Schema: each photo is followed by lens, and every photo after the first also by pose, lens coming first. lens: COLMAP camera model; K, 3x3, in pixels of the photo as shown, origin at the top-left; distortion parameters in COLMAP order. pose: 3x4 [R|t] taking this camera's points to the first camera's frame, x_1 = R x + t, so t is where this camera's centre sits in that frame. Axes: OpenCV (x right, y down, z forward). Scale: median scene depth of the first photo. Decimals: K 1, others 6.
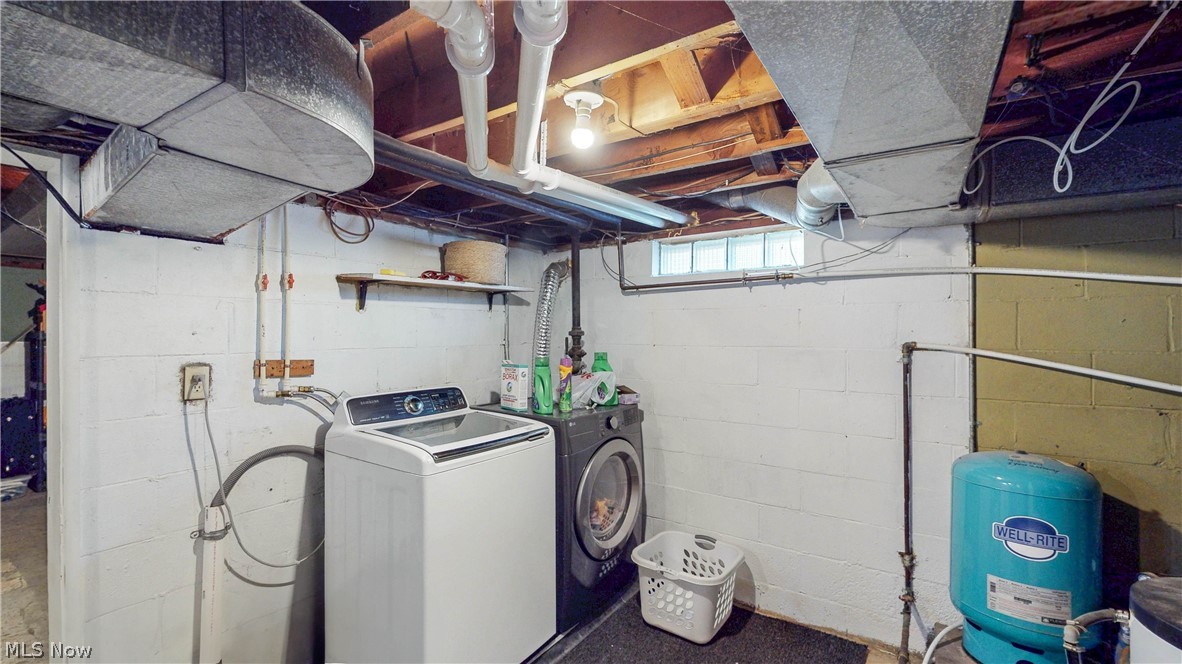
lens RADIAL K [[488.7, 0, 590.3], [0, 488.7, 334.6], [0, 0, 1]] dist [0.000770, 0.000028]
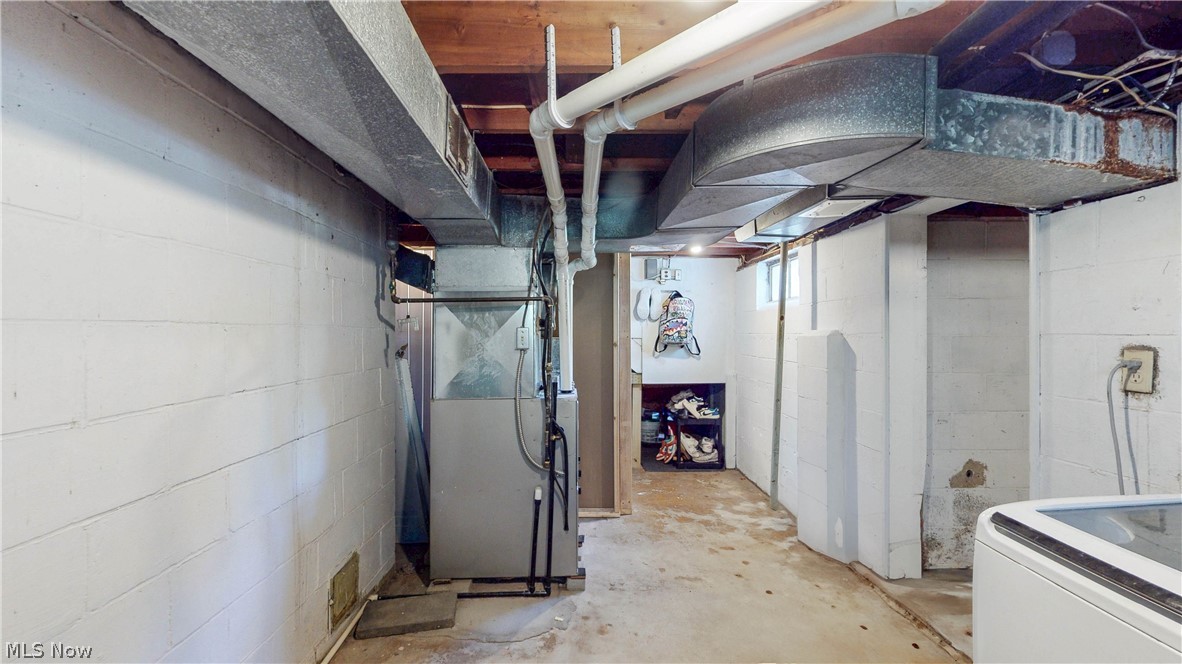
lens RADIAL K [[488.7, 0, 591.4], [0, 488.7, 329.1], [0, 0, 1]] dist [0.000770, 0.000028]
pose [[-0.805857, 0.001270, -0.592109, 0.367786], [0.002199, 0.999997, -0.000848, 0.030687], [0.592106, -0.001986, -0.805858, 1.128472]]
